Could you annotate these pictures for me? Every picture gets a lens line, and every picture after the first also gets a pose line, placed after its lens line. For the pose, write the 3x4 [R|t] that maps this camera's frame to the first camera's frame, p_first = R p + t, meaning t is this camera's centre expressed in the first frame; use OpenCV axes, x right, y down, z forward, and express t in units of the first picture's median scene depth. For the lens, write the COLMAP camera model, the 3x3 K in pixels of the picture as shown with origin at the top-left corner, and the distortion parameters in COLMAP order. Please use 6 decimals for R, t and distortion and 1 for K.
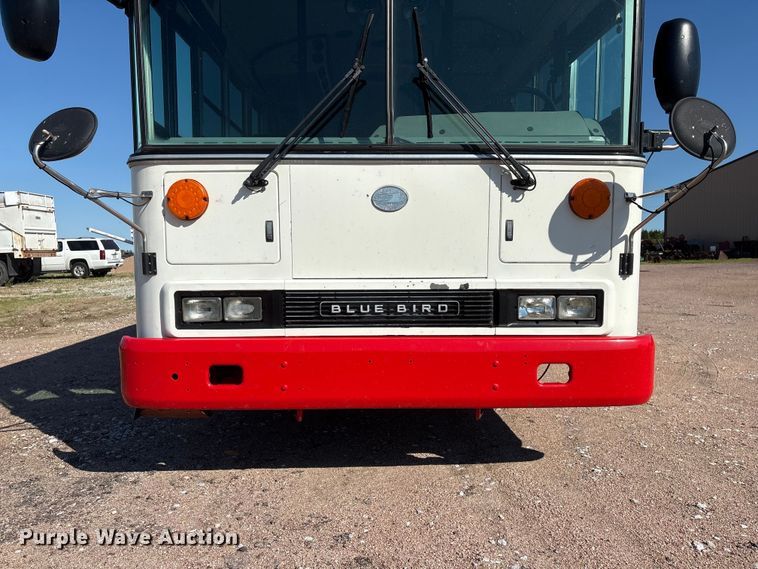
lens RADIAL K [[567.5, 0, 384.5], [0, 567.5, 285.9], [0, 0, 1]] dist [0.065183, -0.085467]
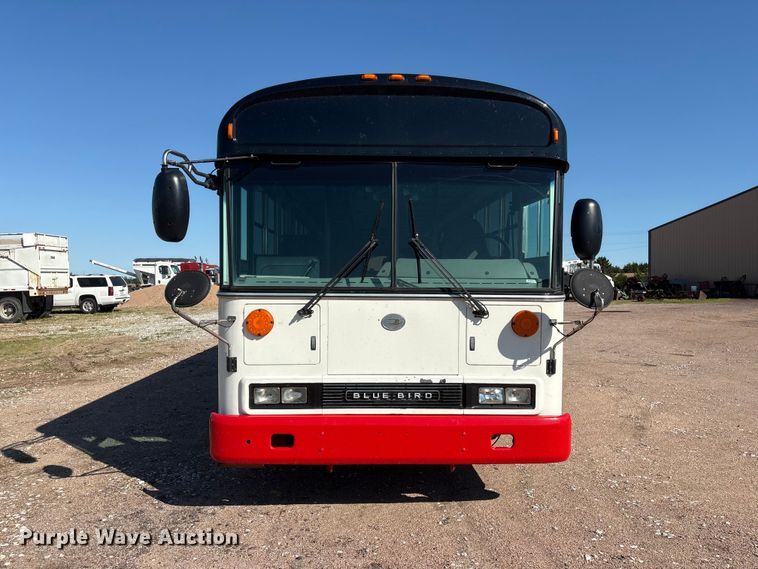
lens RADIAL K [[567.5, 0, 384.5], [0, 567.5, 285.9], [0, 0, 1]] dist [0.065183, -0.085467]
pose [[0.999914, 0.008731, 0.009834, -0.029286], [-0.008245, 0.998791, -0.048456, -0.173713], [-0.010246, 0.048371, 0.998777, -0.500101]]
